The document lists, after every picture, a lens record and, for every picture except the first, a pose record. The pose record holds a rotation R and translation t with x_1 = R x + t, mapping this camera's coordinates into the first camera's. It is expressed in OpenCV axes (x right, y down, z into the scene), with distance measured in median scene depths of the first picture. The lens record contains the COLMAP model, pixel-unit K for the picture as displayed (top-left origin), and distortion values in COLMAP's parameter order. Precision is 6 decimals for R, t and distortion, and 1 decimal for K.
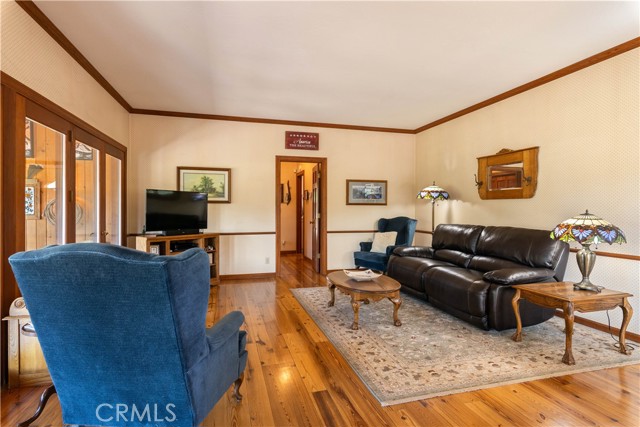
lens RADIAL K [[340.3, 0, 320.0], [0, 340.3, 213.5], [0, 0, 1]] dist [-0.002465, -0.000341]
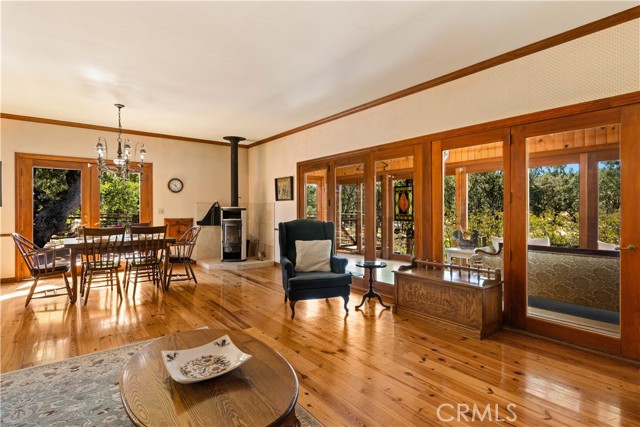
lens RADIAL K [[328.3, 0, 323.6], [0, 328.3, 210.4], [0, 0, 1]] dist [0.000054, -0.000334]
pose [[-0.925837, -0.003935, -0.377902, 0.104917], [-0.010391, 0.999833, 0.015048, -0.014471], [0.377780, 0.017859, -0.925723, 1.061272]]
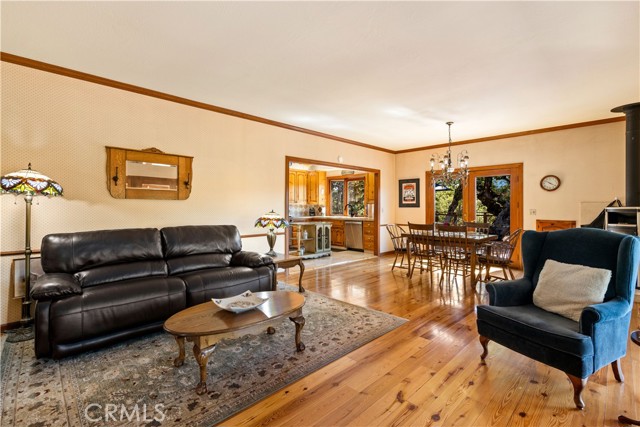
lens RADIAL K [[294.9, 0, 326.3], [0, 294.9, 209.7], [0, 0, 1]] dist [0.019241, -0.000055]
pose [[-0.490378, -0.013120, 0.871411, -0.377131], [0.007917, 0.999778, 0.019508, -0.020785], [-0.871474, 0.016466, -0.490165, 0.842514]]
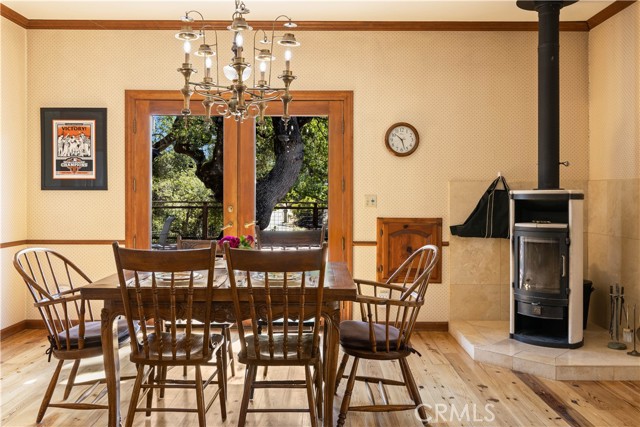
lens RADIAL K [[533.0, 0, 322.2], [0, 533.0, 196.6], [0, 0, 1]] dist [0.002390, -0.003198]
pose [[-0.960466, -0.009256, 0.278243, 0.035941], [-0.004031, 0.999805, 0.019346, -0.008934], [-0.278368, 0.017460, -0.960316, 0.525162]]
